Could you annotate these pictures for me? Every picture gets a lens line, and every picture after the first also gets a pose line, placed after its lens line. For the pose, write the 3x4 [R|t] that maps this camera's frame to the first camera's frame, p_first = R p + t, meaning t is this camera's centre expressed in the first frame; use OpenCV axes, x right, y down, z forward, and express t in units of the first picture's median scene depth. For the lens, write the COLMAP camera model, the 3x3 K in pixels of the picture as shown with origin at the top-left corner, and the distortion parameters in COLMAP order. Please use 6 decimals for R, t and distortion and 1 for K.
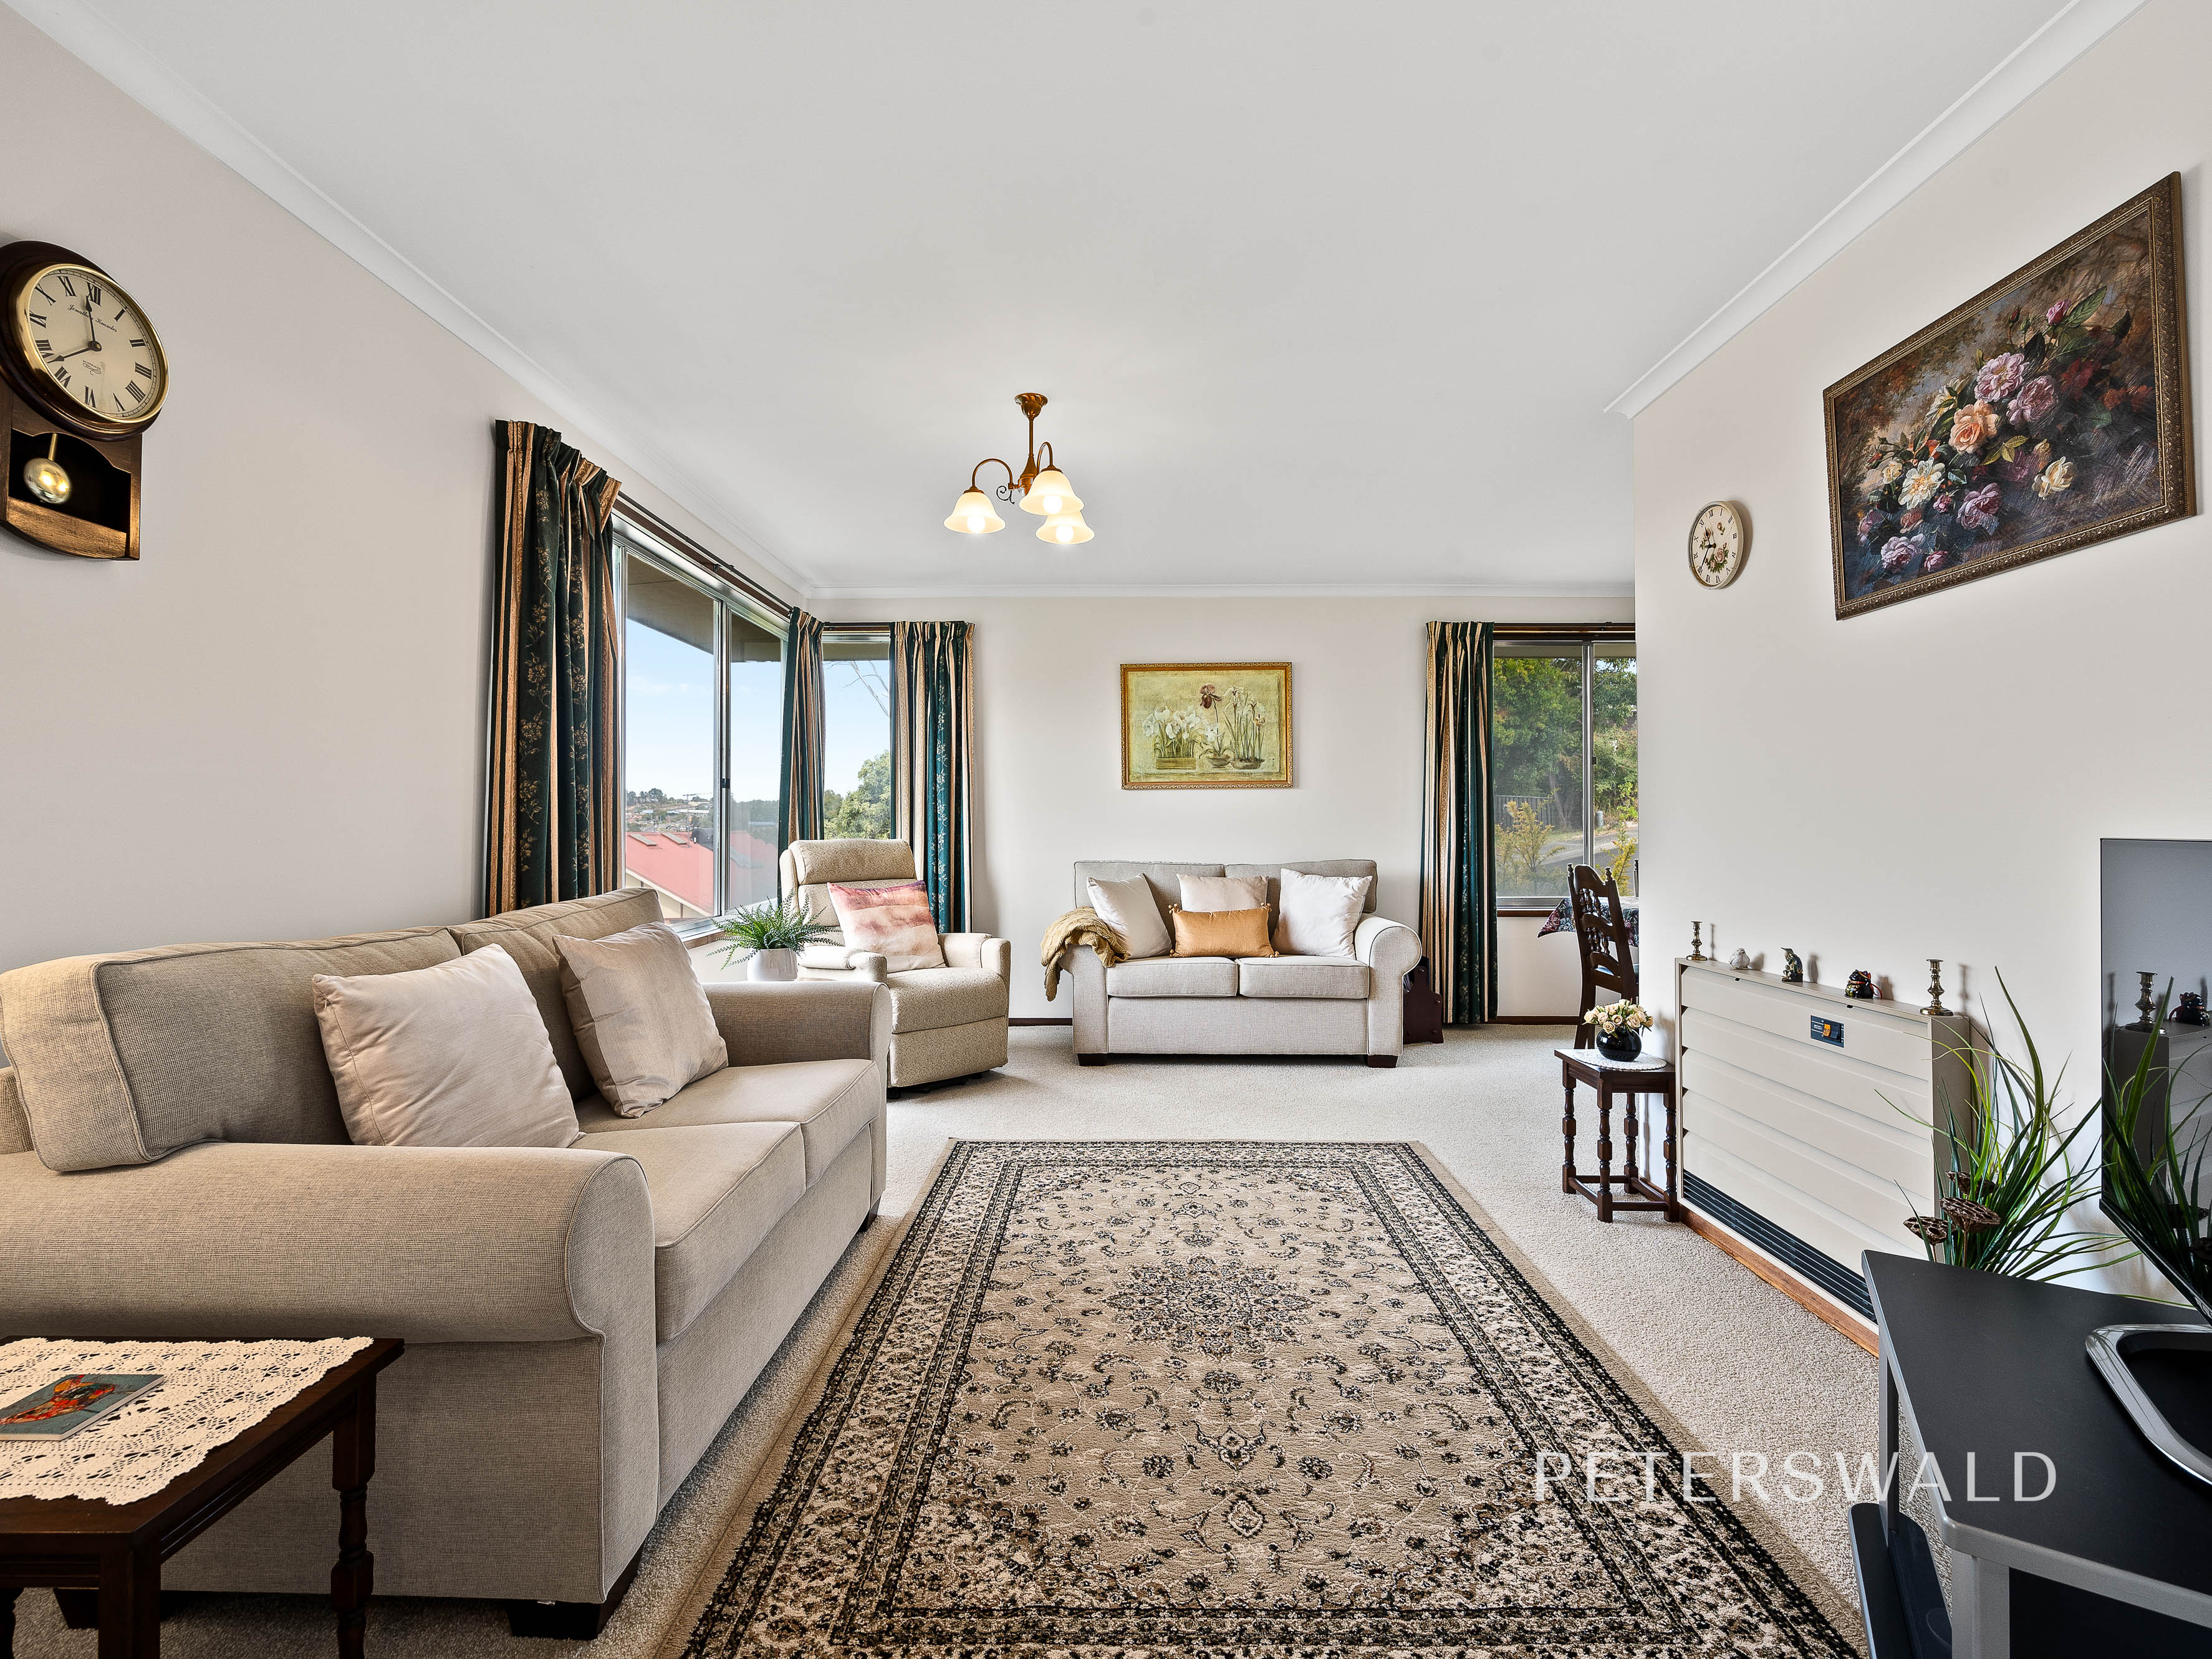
lens RADIAL K [[983.8, 0, 1112.5], [0, 983.8, 821.7], [0, 0, 1]] dist [-0.003831, -0.000313]
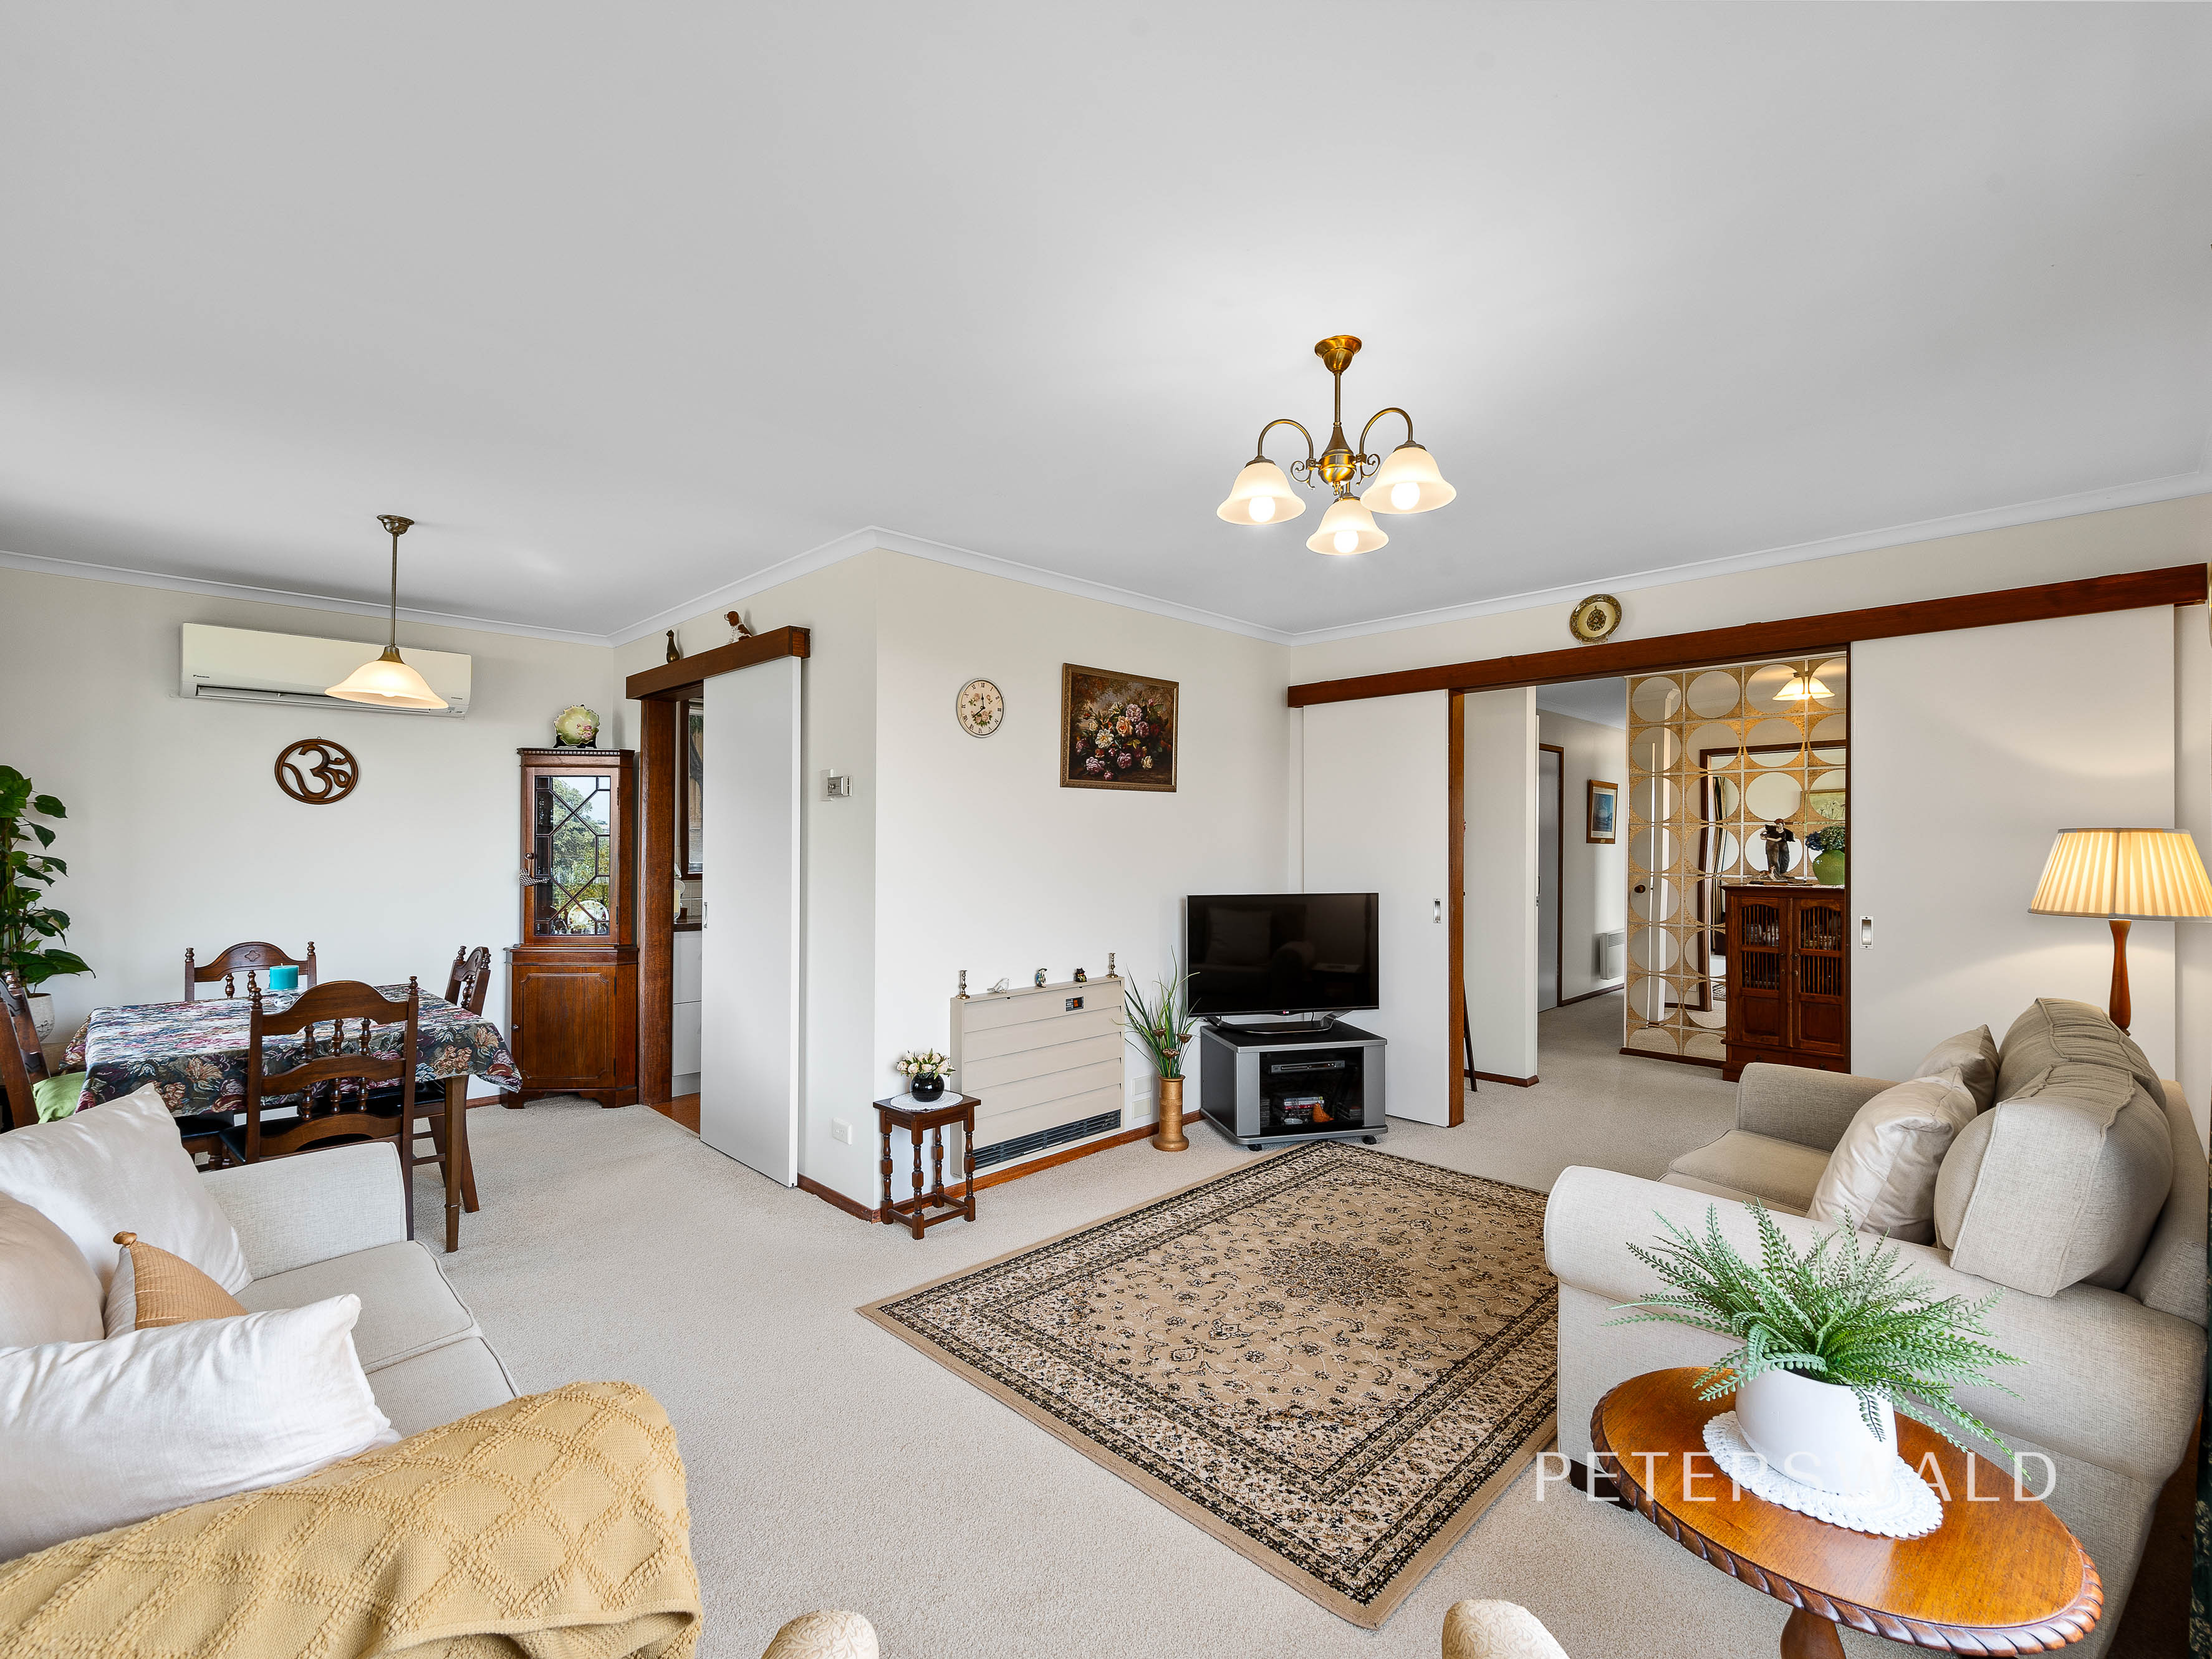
lens RADIAL K [[983.8, 0, 1119.2], [0, 983.8, 838.1], [0, 0, 1]] dist [-0.003831, -0.000313]
pose [[-0.718861, 0.001383, 0.695152, -0.498685], [-0.003210, 0.999981, -0.005309, -0.074352], [-0.695146, -0.006048, -0.718843, 1.740234]]
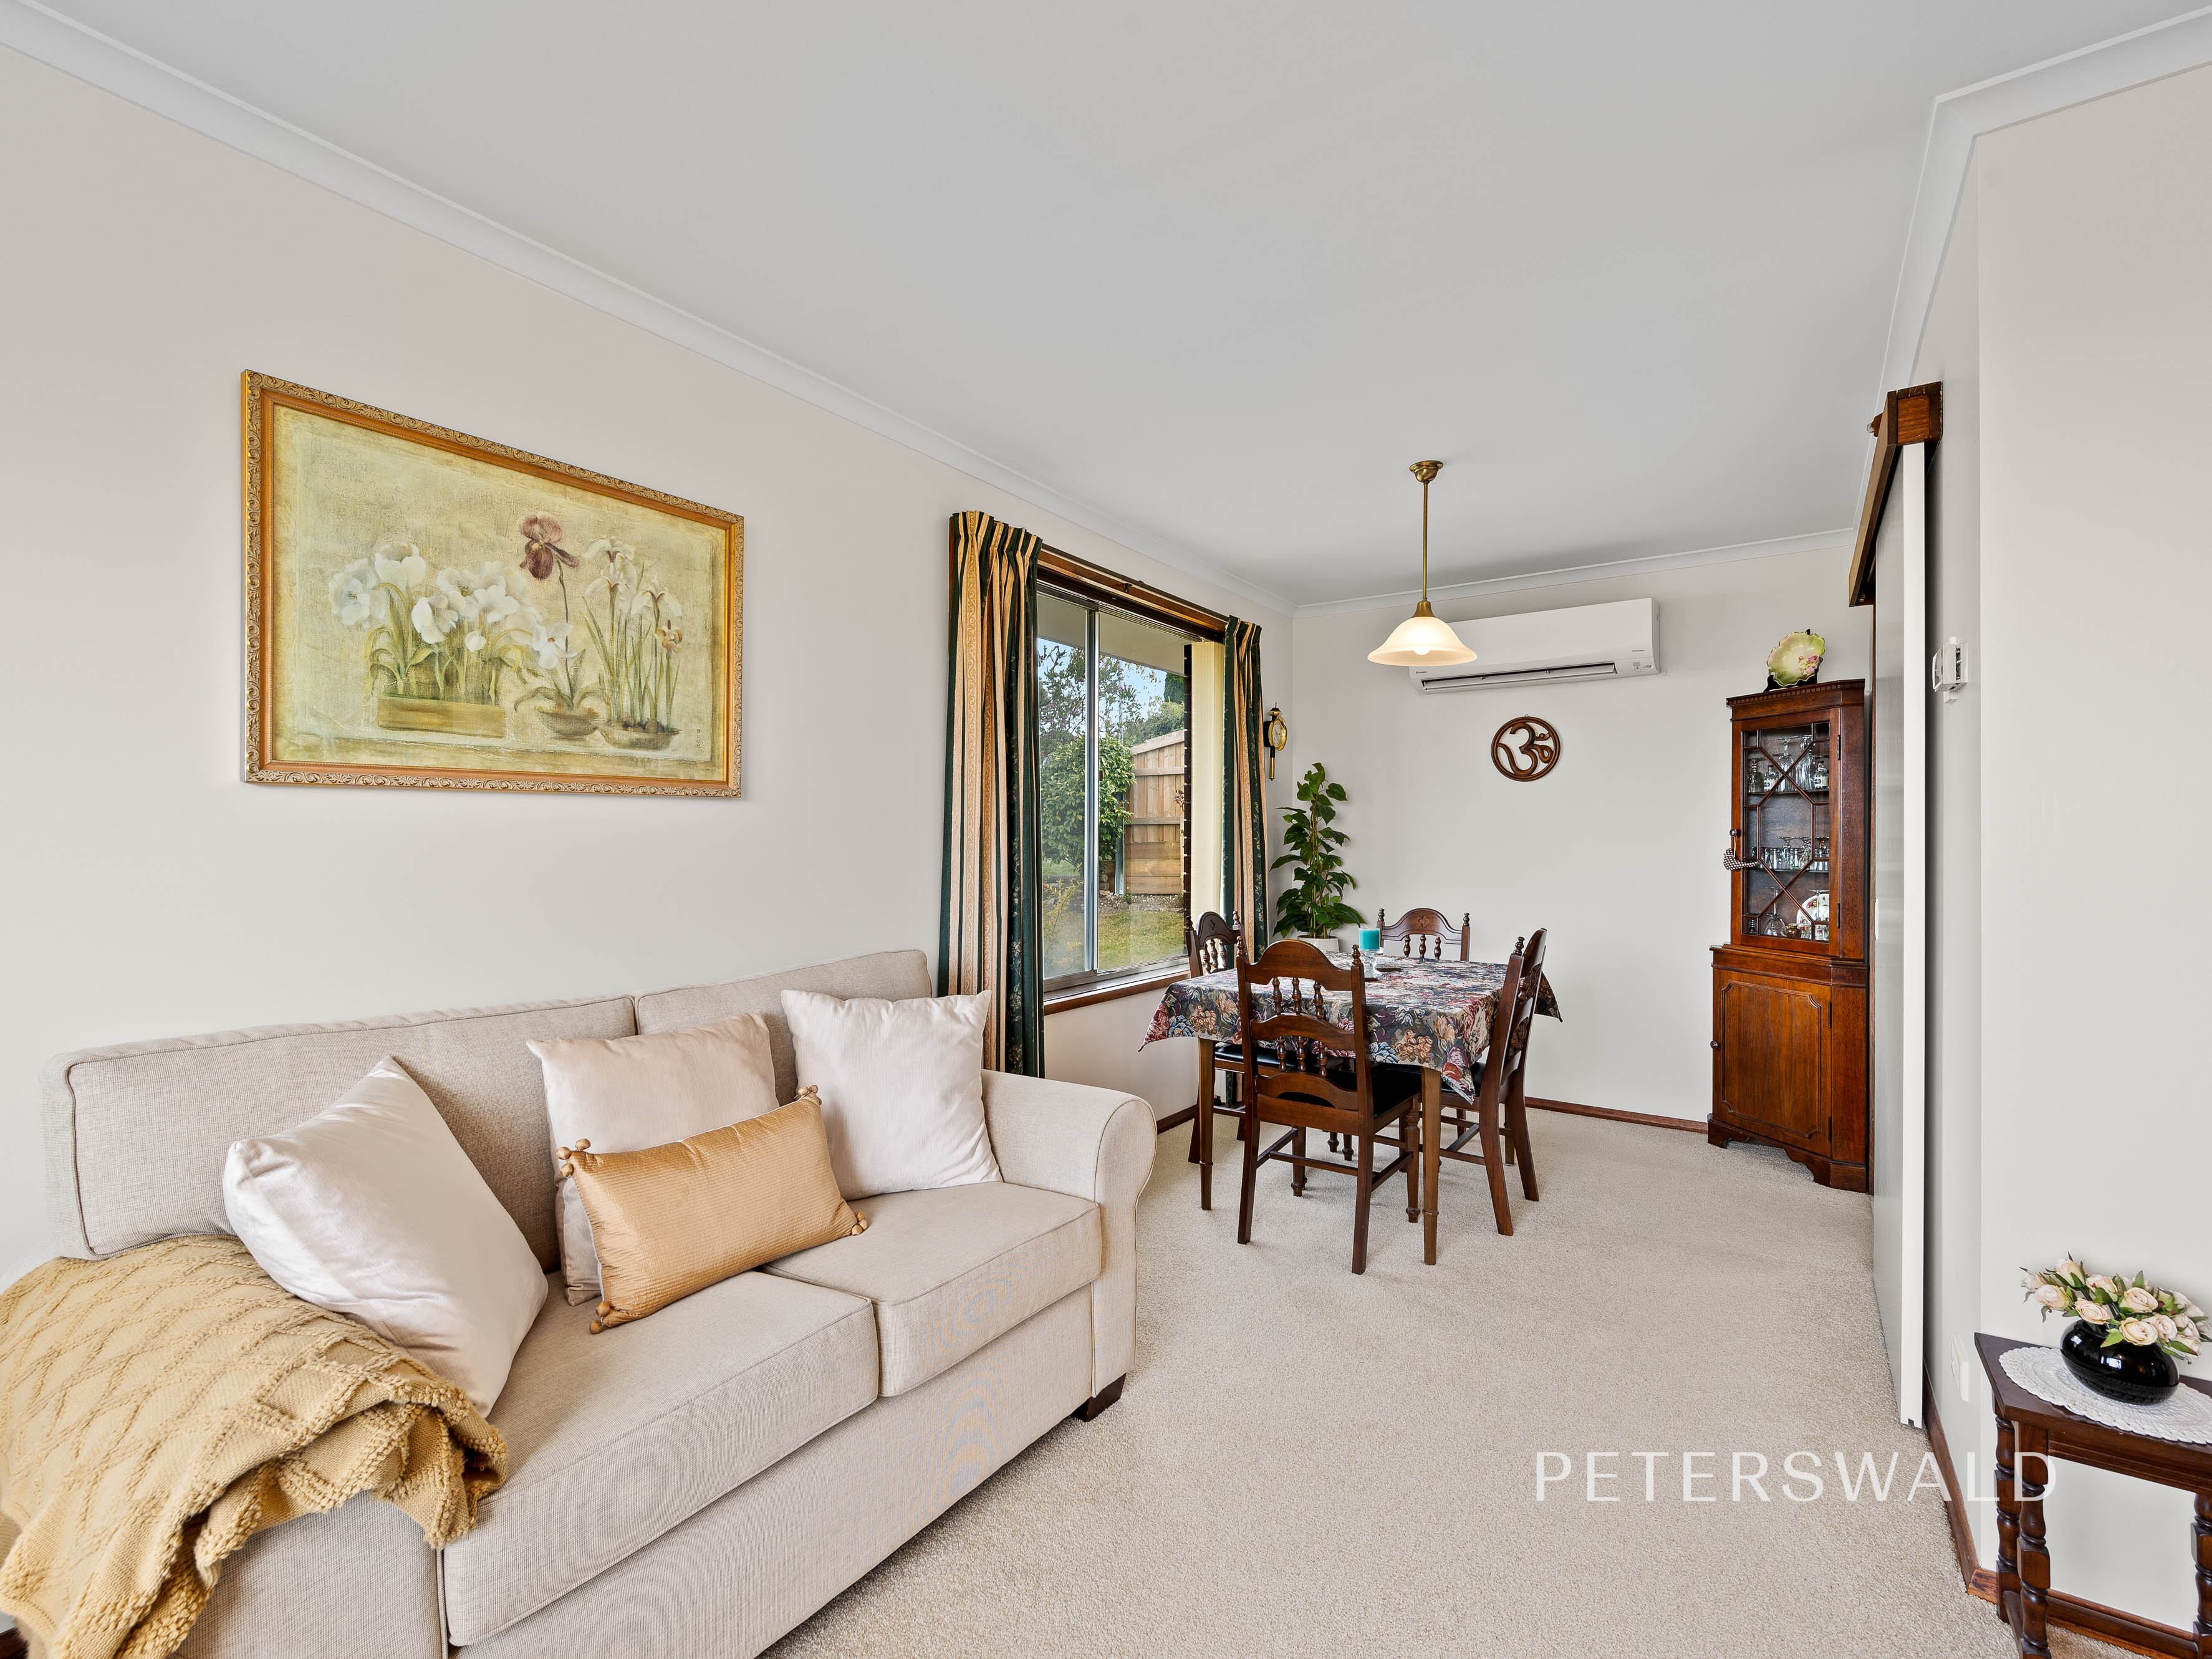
lens RADIAL K [[983.8, 0, 1111.6], [0, 983.8, 836.3], [0, 0, 1]] dist [-0.003831, -0.000313]
pose [[0.556951, 0.008372, 0.830503, -0.179484], [-0.005793, 0.999964, -0.006195, -0.030474], [-0.830525, -0.001361, 0.556980, 1.178519]]
